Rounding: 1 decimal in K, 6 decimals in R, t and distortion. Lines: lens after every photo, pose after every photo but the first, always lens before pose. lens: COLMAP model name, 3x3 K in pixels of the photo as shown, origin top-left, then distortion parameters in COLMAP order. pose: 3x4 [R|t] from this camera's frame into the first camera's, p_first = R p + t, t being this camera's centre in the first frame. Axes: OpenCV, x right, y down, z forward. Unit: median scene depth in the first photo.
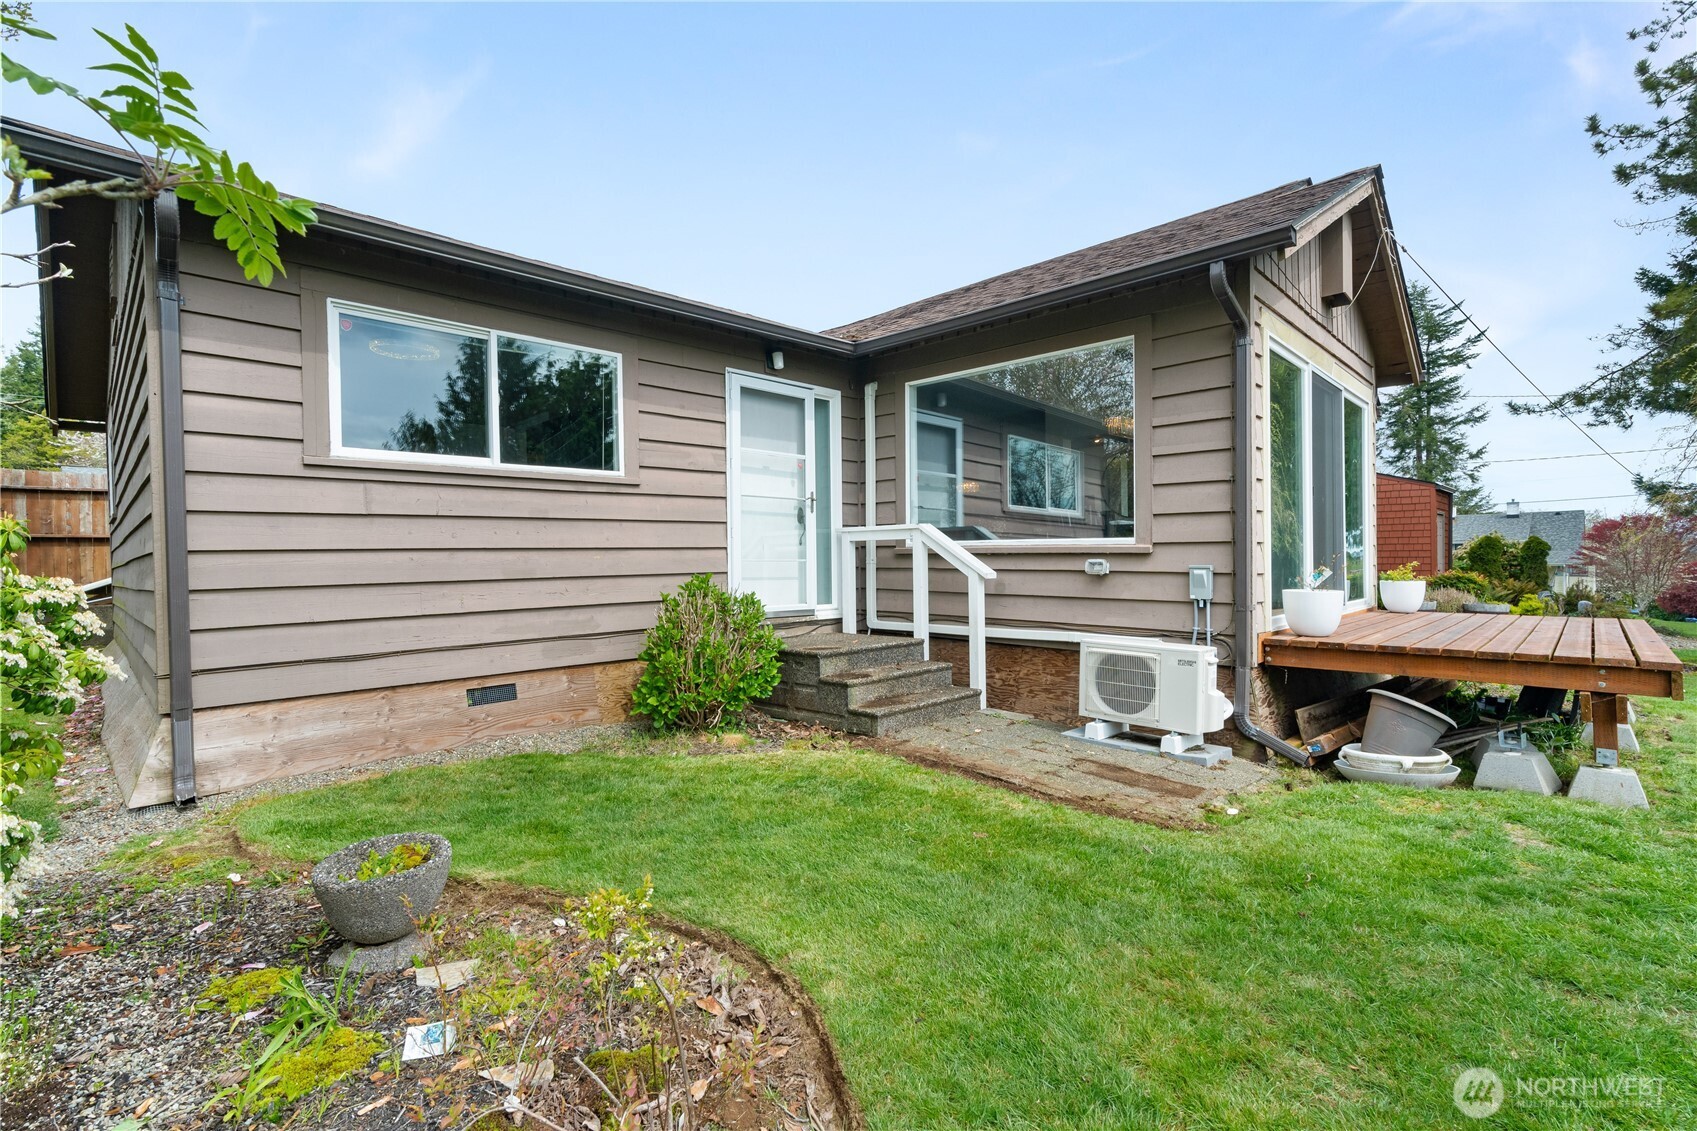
lens RADIAL K [[766.1, 0, 848.5], [0, 766.1, 565.5], [0, 0, 1]] dist [-0.000369, 0.000412]
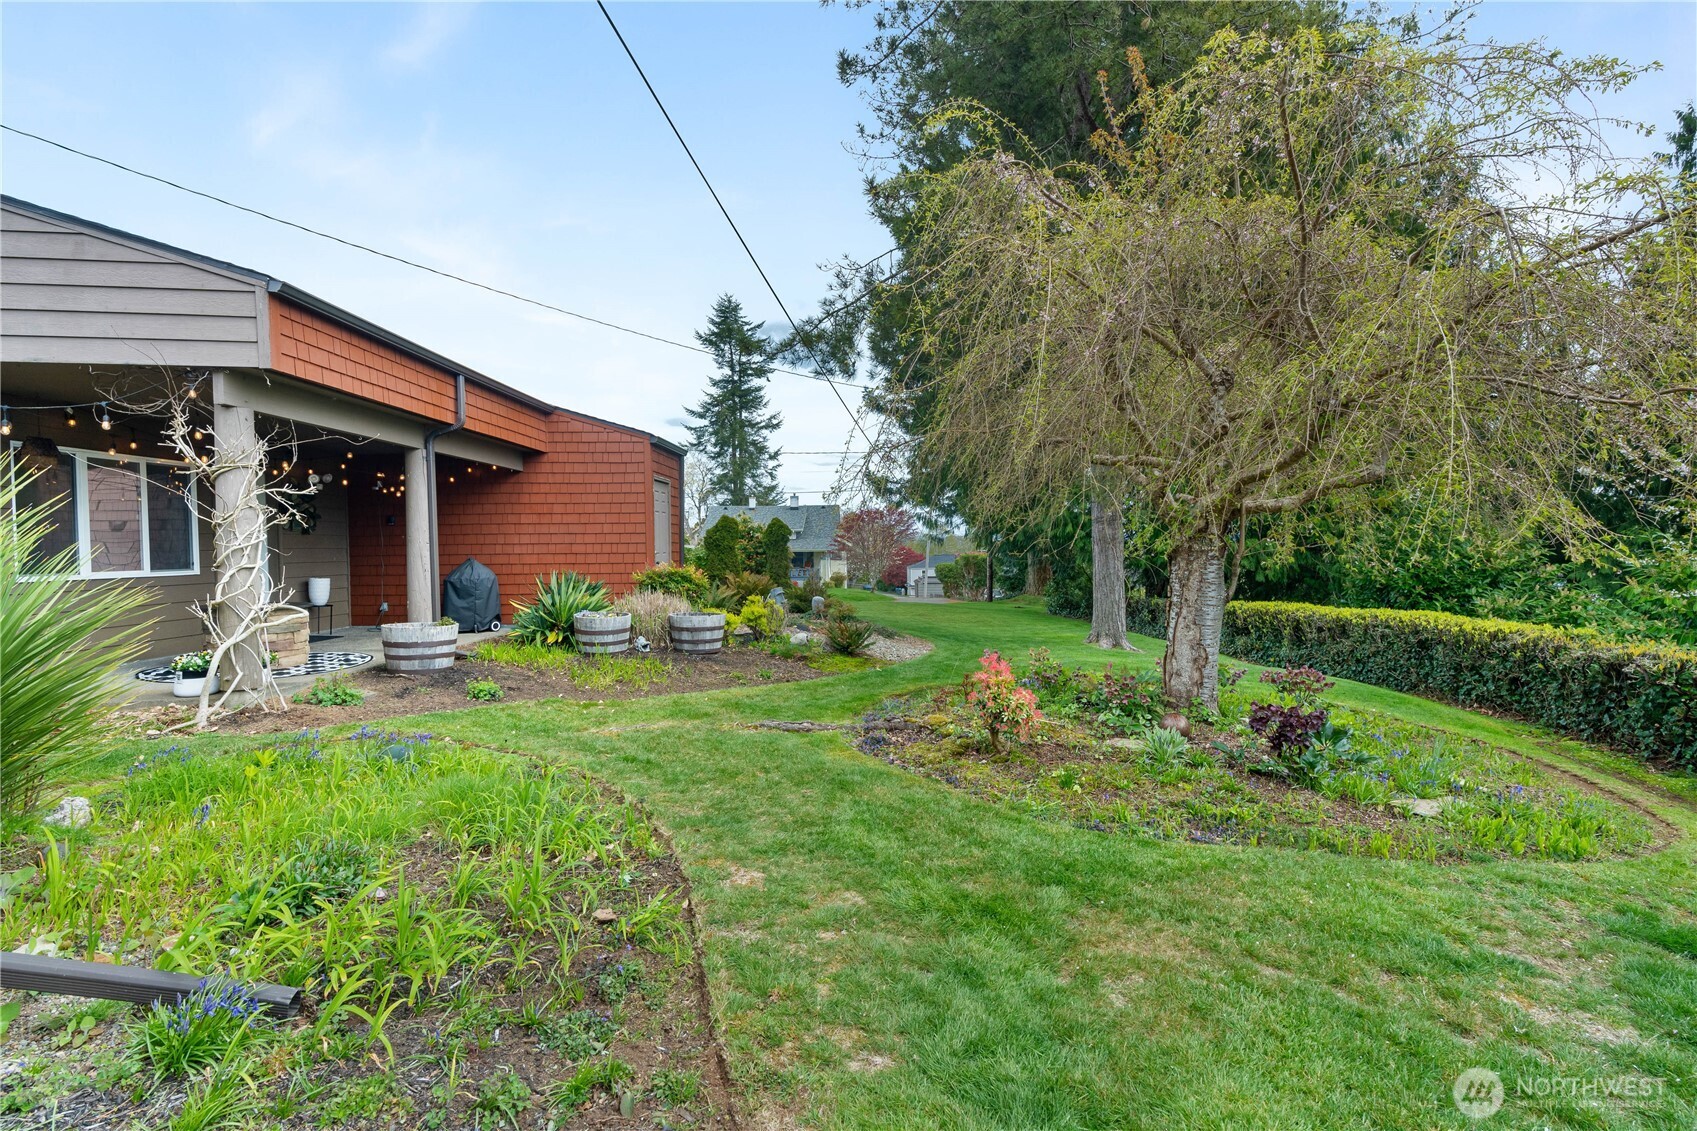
lens RADIAL K [[766.1, 0, 848.5], [0, 766.1, 565.5], [0, 0, 1]] dist [-0.000369, 0.000412]
pose [[0.718767, -0.020128, 0.694959, 0.087678], [0.008733, 0.999763, 0.019924, -0.000693], [-0.695196, -0.008251, 0.718773, 0.082116]]
